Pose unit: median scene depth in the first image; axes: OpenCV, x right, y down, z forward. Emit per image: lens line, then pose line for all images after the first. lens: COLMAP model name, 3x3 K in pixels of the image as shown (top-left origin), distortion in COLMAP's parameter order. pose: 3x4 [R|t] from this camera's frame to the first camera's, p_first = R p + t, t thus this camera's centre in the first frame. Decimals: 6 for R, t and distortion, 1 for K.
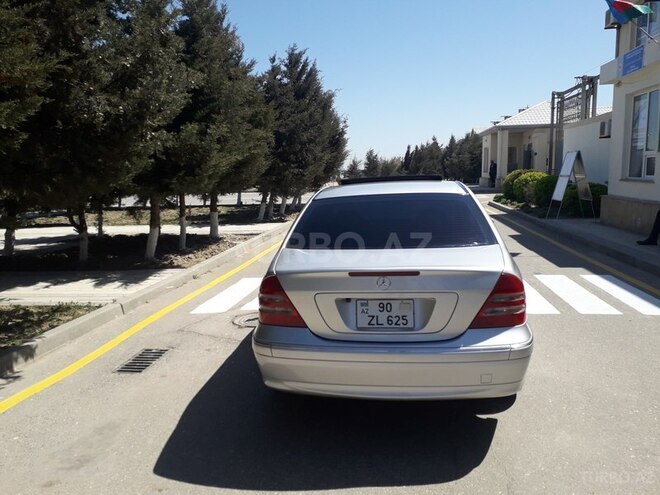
lens RADIAL K [[527.0, 0, 330.0], [0, 527.0, 247.5], [0, 0, 1]] dist [0.052783, -0.080307]
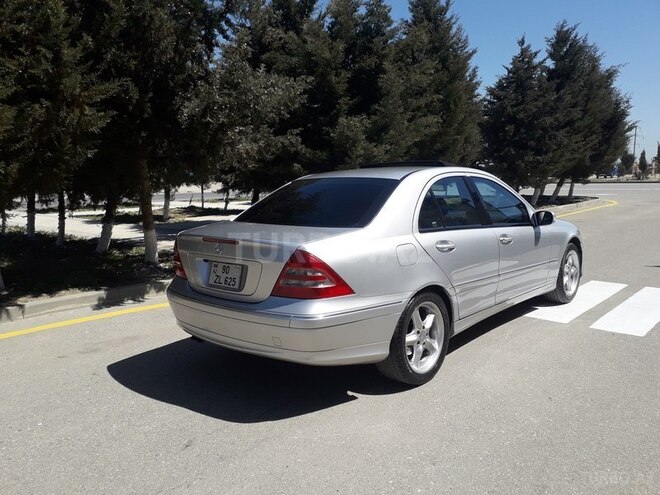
lens RADIAL K [[527.0, 0, 330.0], [0, 527.0, 247.5], [0, 0, 1]] dist [0.052783, -0.080307]
pose [[0.820548, 0.088238, -0.564726, 0.231469], [-0.078835, 0.996041, 0.041082, -0.001004], [0.566115, 0.010810, 0.824256, 0.035850]]
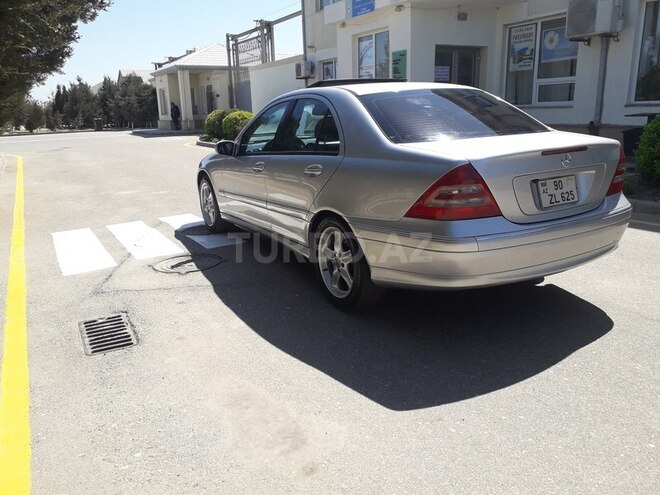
lens RADIAL K [[527.0, 0, 330.0], [0, 527.0, 247.5], [0, 0, 1]] dist [0.052783, -0.080307]
pose [[0.796157, -0.148961, 0.586468, -0.212231], [0.093153, 0.987844, 0.124449, 0.014960], [-0.597876, -0.044449, 0.800355, 0.101772]]
